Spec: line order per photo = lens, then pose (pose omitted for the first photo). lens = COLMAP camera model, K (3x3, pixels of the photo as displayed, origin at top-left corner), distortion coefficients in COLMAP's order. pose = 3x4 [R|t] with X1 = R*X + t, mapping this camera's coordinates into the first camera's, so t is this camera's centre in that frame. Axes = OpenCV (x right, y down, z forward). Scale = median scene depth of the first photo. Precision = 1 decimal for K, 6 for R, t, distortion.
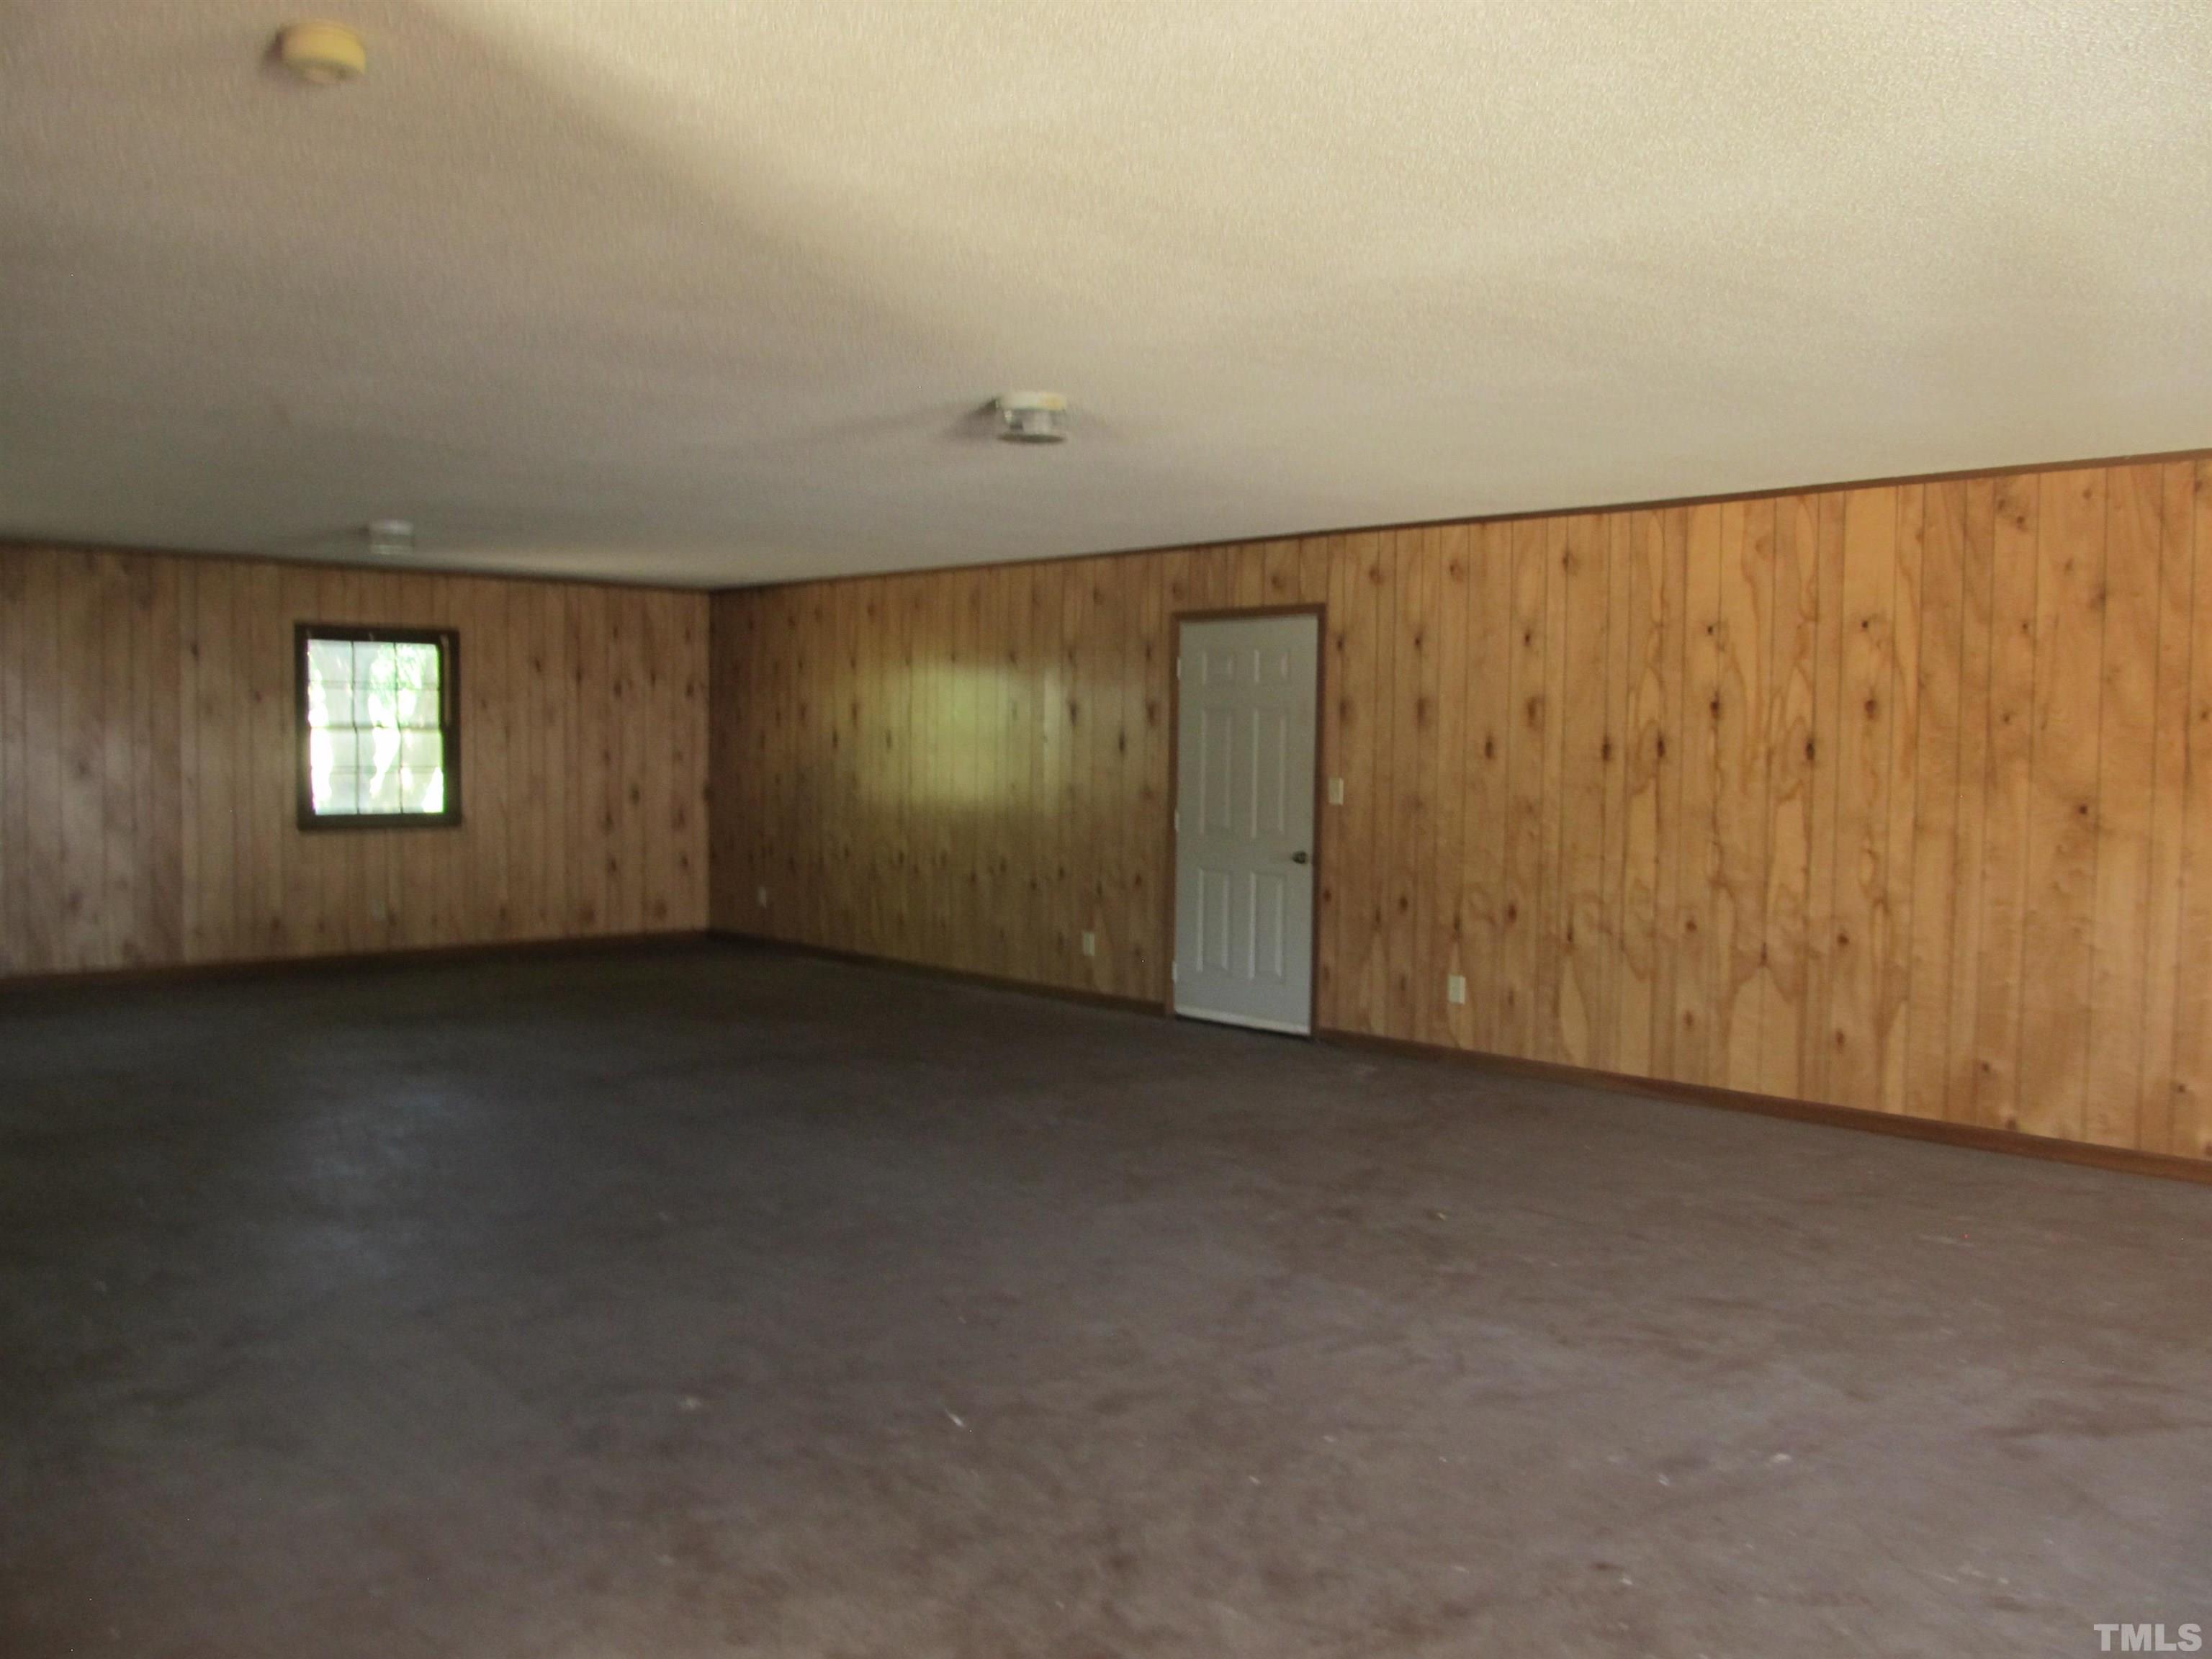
lens RADIAL K [[1812.5, 0, 1103.9], [0, 1812.5, 830.0], [0, 0, 1]] dist [-0.065514, 0.027357]
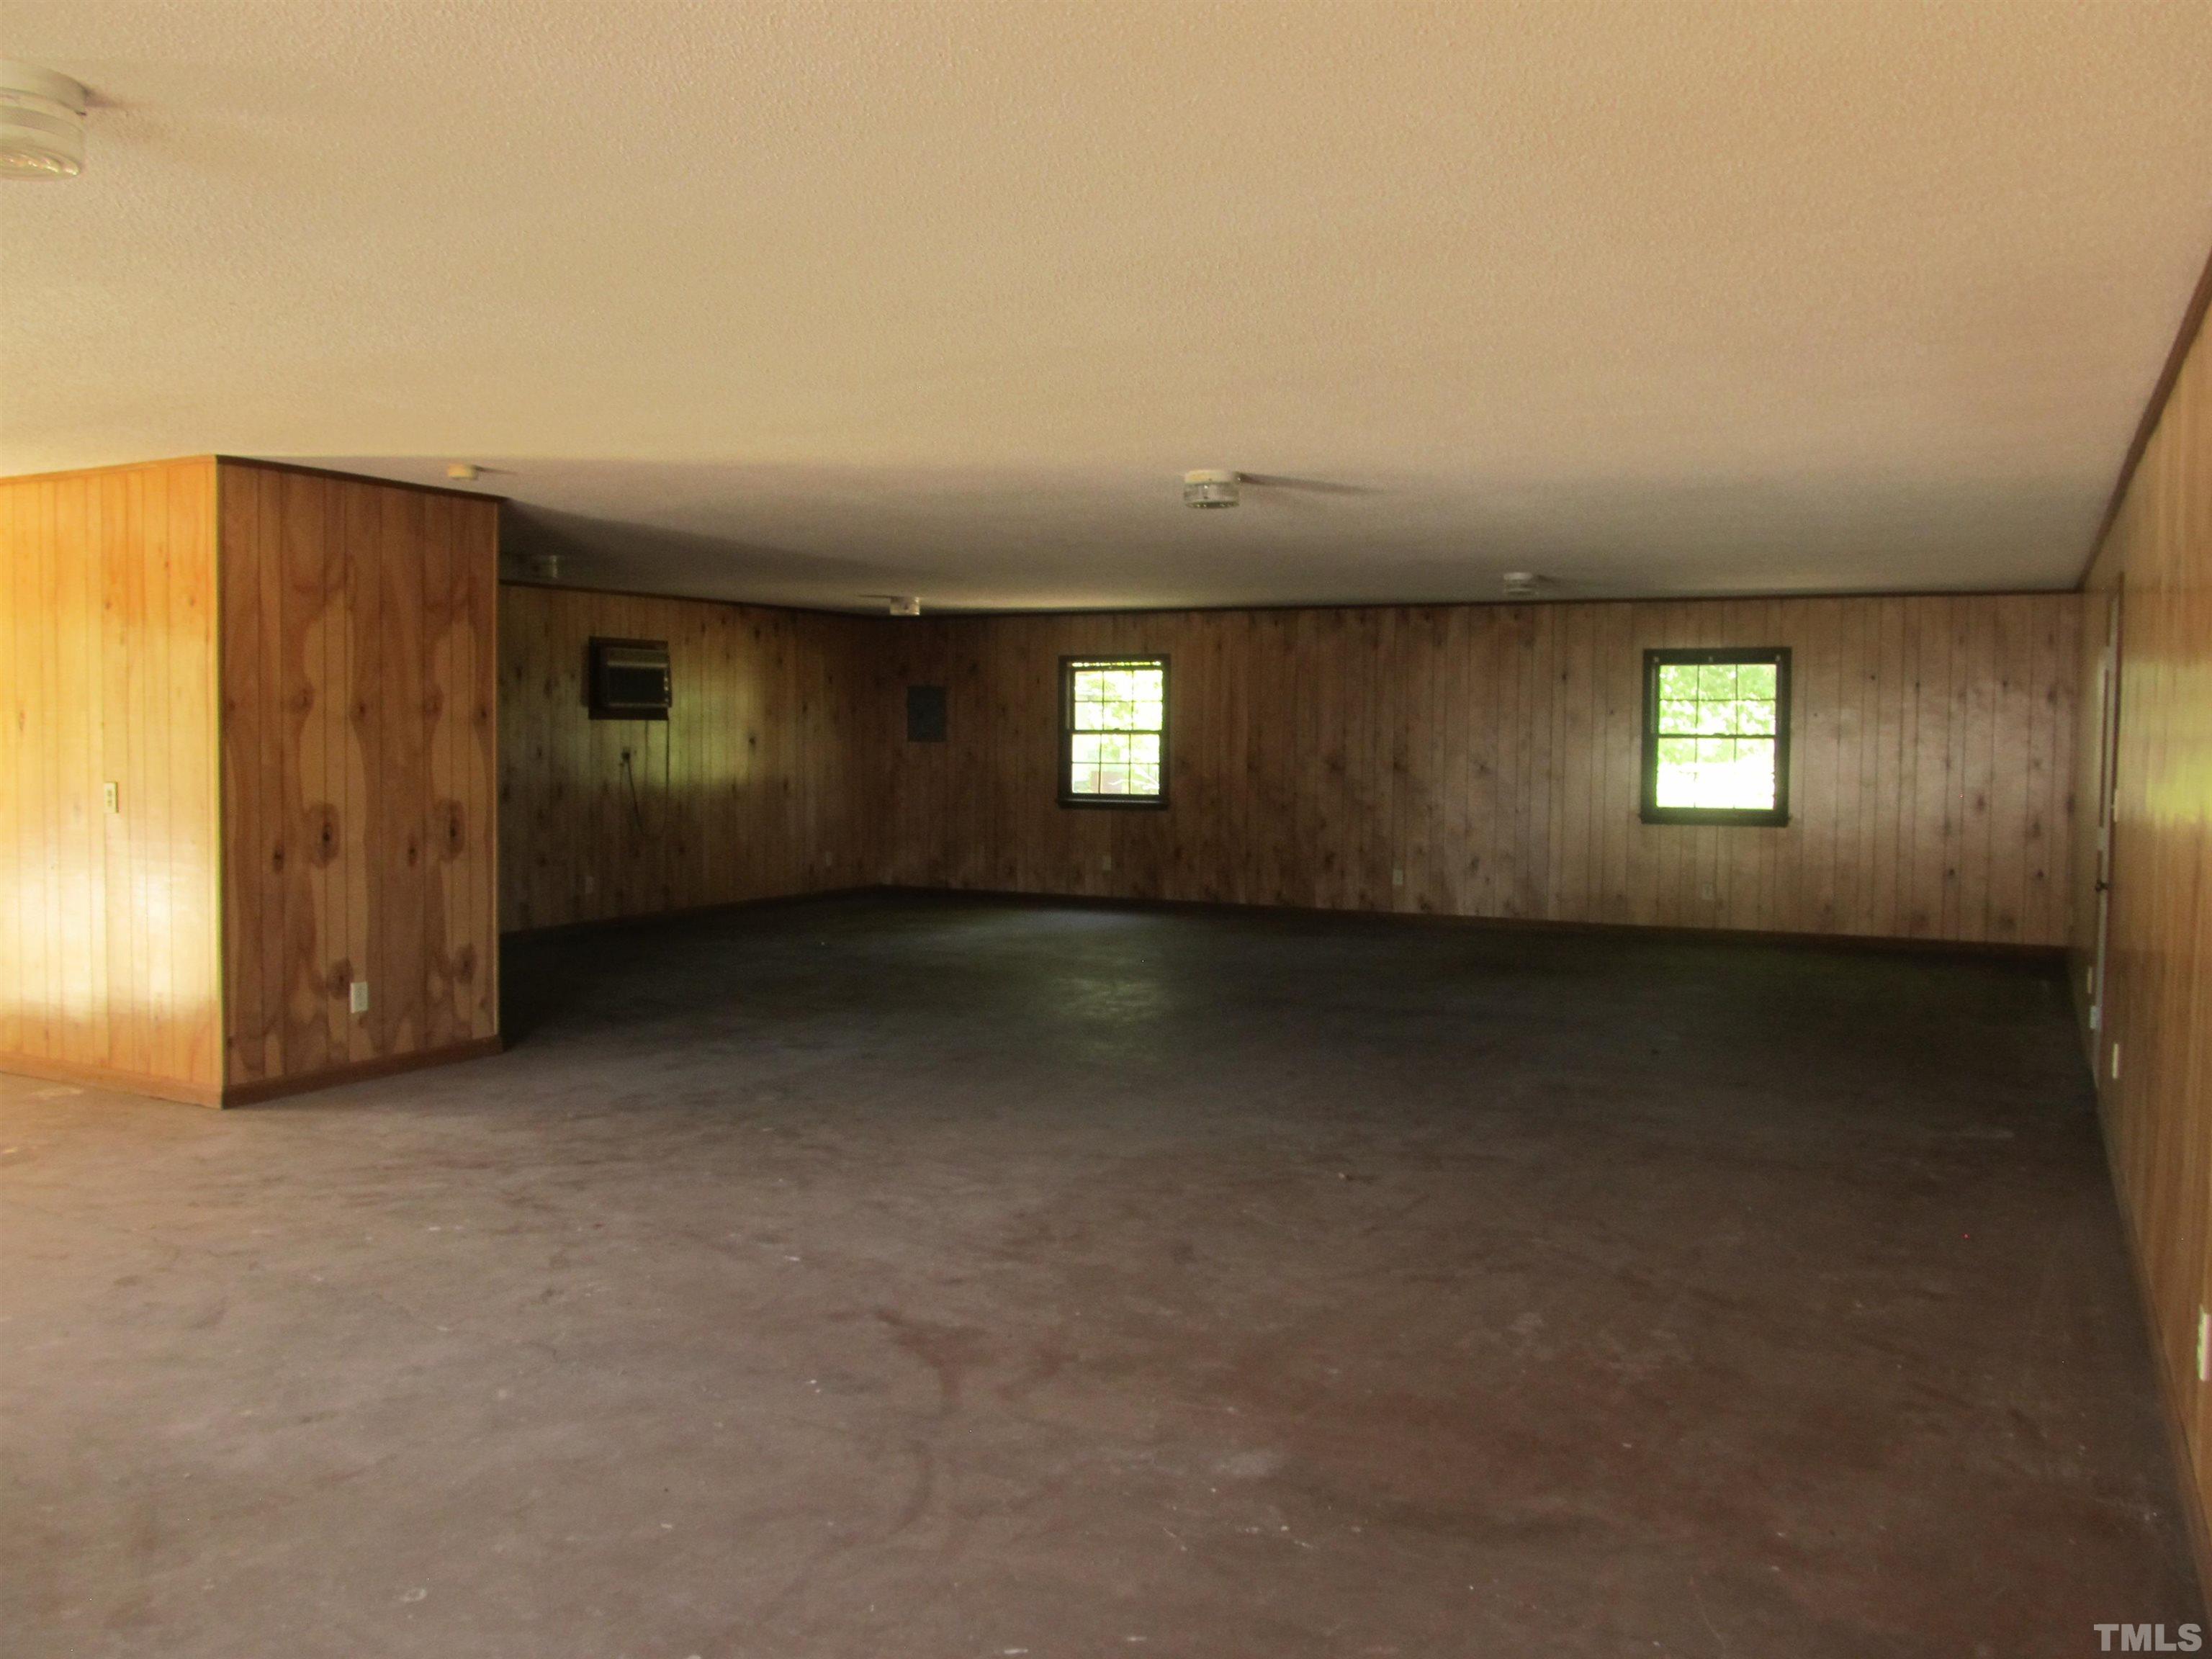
lens RADIAL K [[1812.5, 0, 1102.1], [0, 1812.5, 830.2], [0, 0, 1]] dist [-0.065514, 0.027357]
pose [[0.322930, 0.036385, -0.945723, 0.594221], [-0.046739, 0.998655, 0.022462, -0.004931], [0.945268, 0.036949, 0.324196, 0.262337]]
